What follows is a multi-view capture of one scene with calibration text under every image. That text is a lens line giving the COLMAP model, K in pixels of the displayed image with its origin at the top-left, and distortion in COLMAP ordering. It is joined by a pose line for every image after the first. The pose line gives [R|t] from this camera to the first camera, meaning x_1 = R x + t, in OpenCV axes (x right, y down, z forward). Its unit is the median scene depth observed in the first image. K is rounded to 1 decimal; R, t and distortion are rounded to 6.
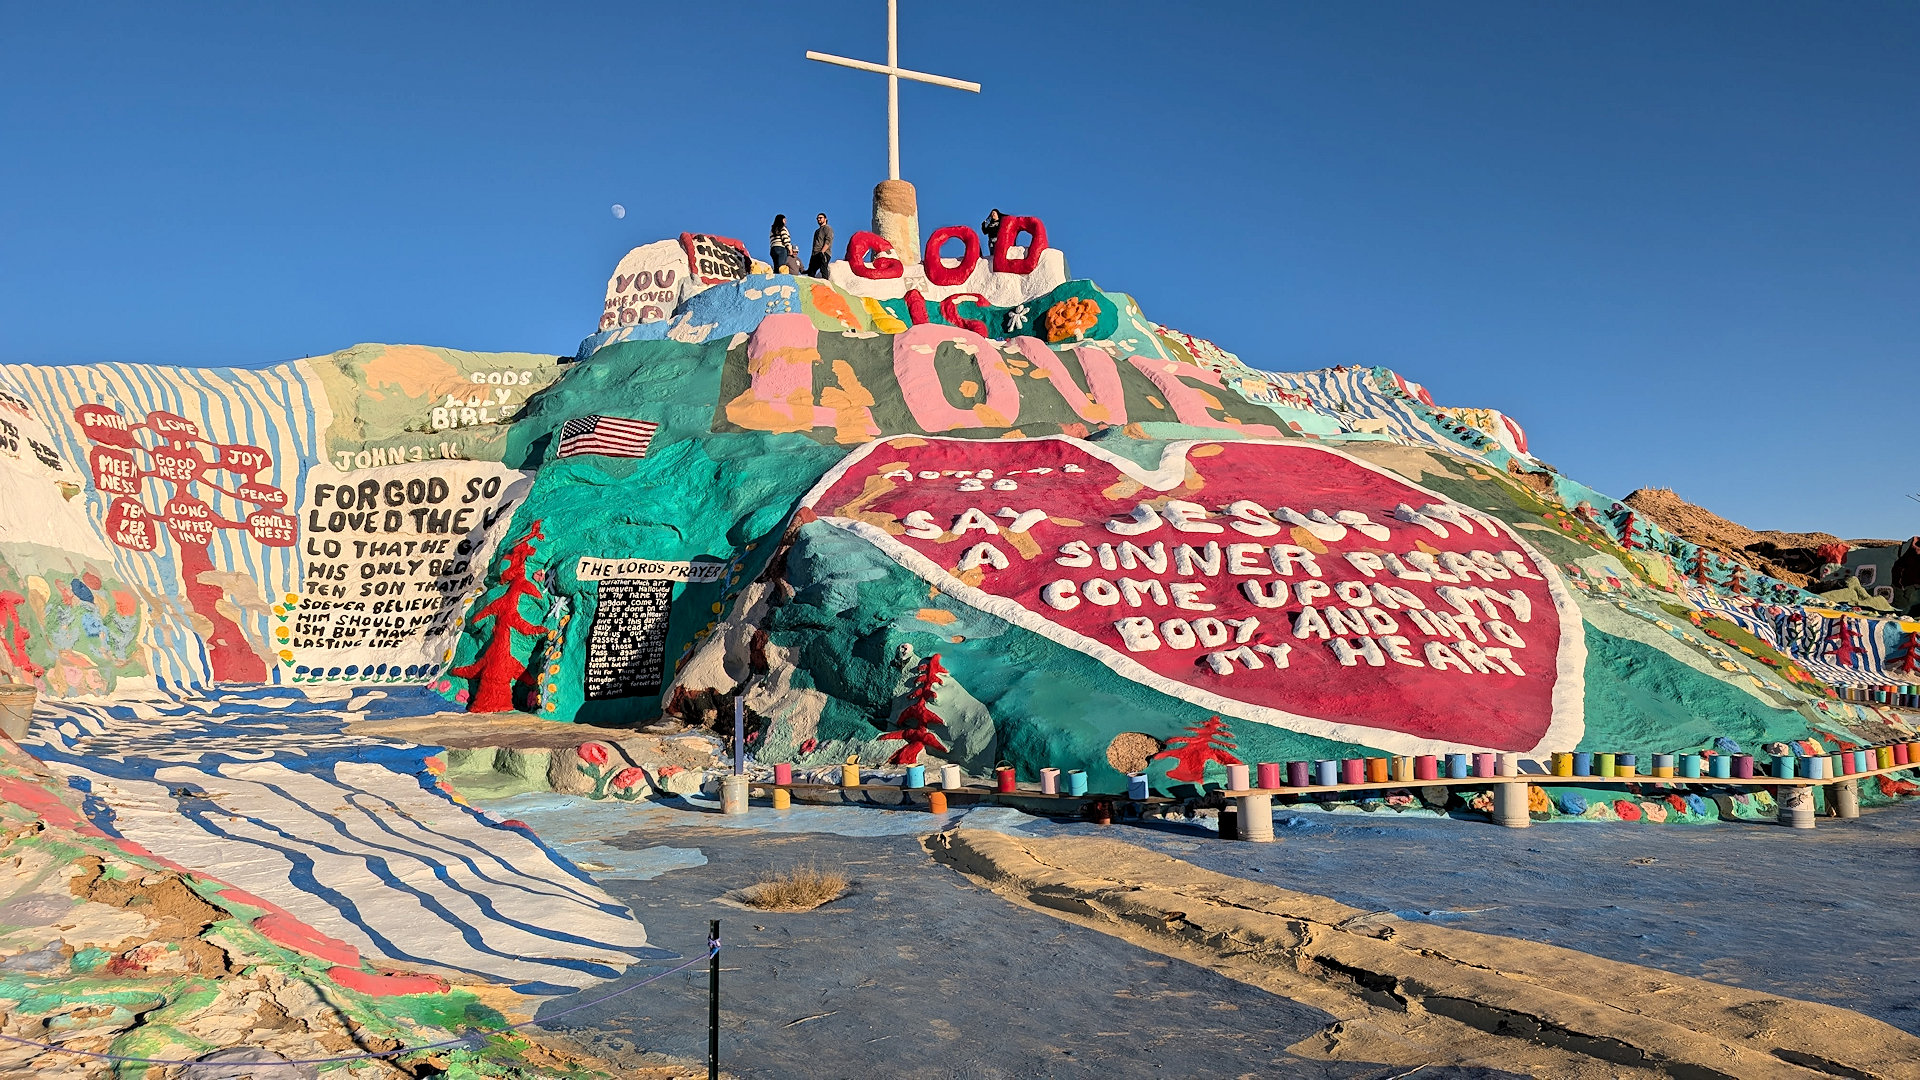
lens RADIAL K [[1396.6, 0, 960.0], [0, 1396.6, 539.1], [0, 0, 1]] dist [0.007149, 0.002714]
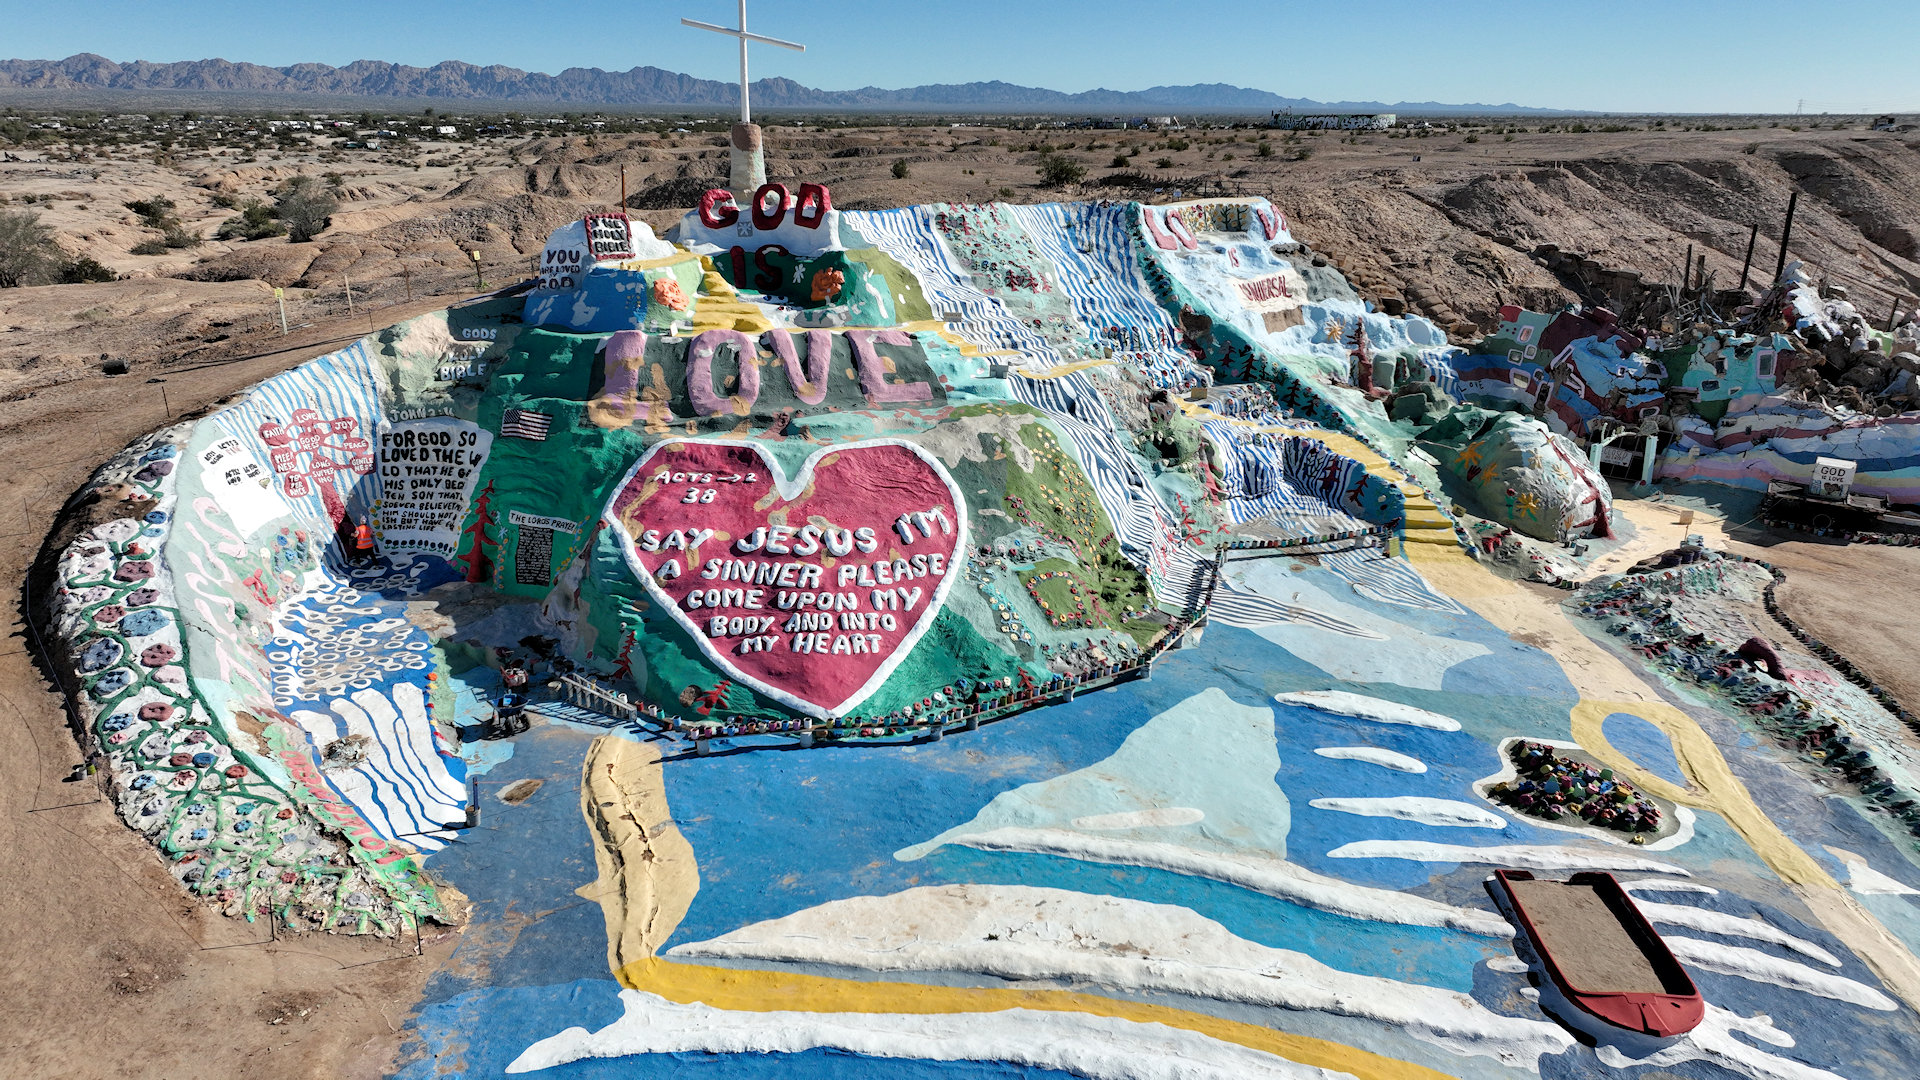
lens RADIAL K [[1371.6, 0, 959.4], [0, 1371.6, 540.3], [0, 0, 1]] dist [0.001295, -0.000082]
pose [[0.995552, 0.046427, -0.081982, 0.486566], [-0.010024, 0.917415, 0.397806, -0.672521], [0.093680, -0.395214, 0.913800, -0.692438]]
